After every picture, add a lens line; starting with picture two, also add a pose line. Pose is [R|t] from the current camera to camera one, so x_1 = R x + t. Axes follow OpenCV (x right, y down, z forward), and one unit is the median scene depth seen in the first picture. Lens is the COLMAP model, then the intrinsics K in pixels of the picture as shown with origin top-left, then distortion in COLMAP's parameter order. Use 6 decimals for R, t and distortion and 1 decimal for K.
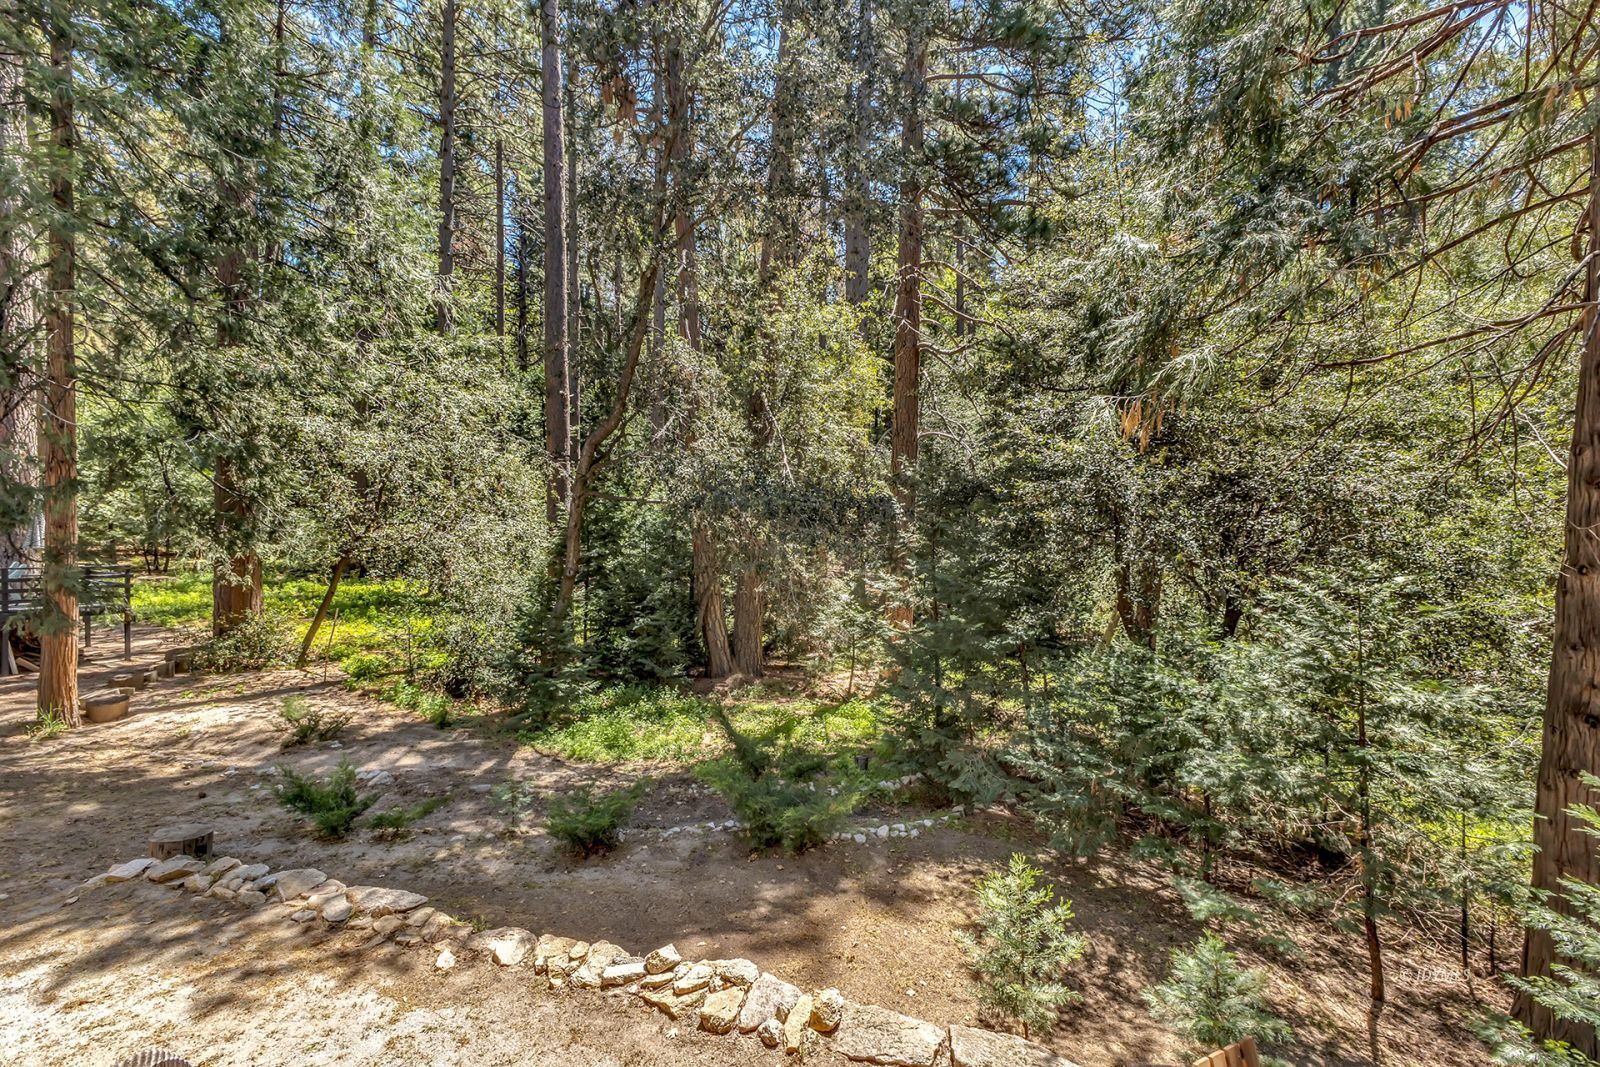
lens RADIAL K [[680.5, 0, 800.0], [0, 680.5, 533.5], [0, 0, 1]] dist [0.001600, -0.000536]
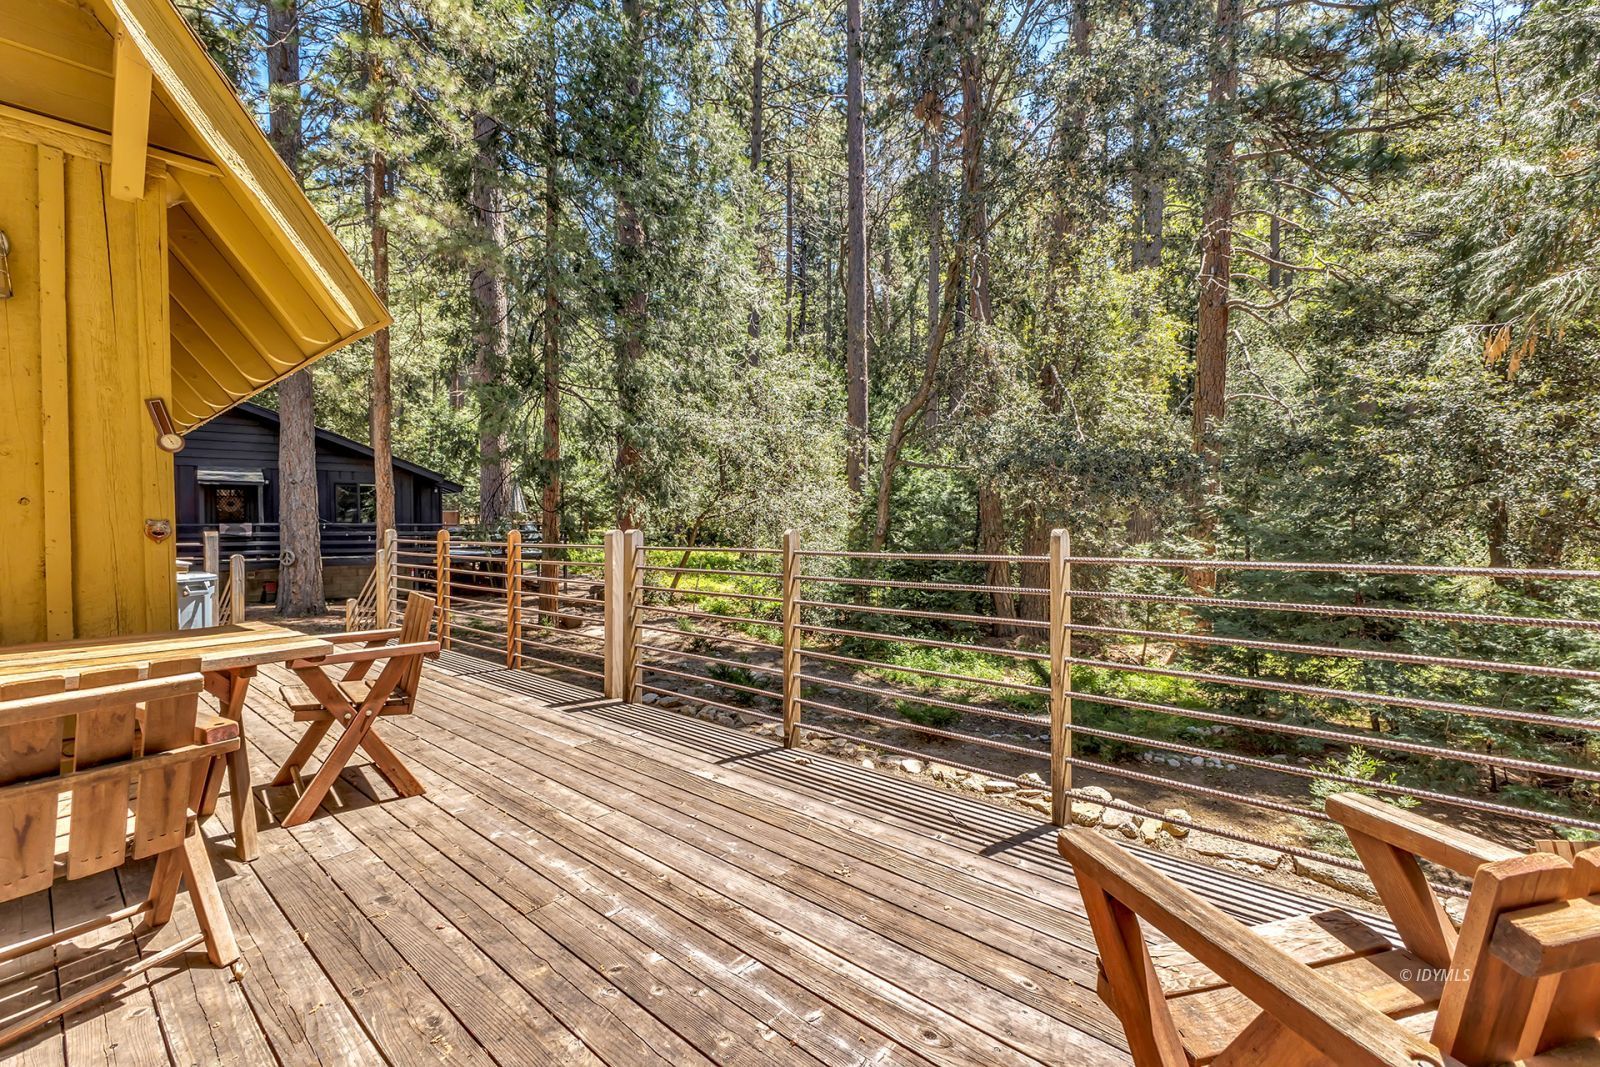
lens RADIAL K [[680.5, 0, 800.0], [0, 680.5, 533.5], [0, 0, 1]] dist [0.001600, -0.000536]
pose [[0.933694, 0.012023, -0.357870, -0.051780], [-0.005558, 0.999802, 0.019089, 0.039535], [0.358028, -0.015835, 0.933576, -0.136668]]
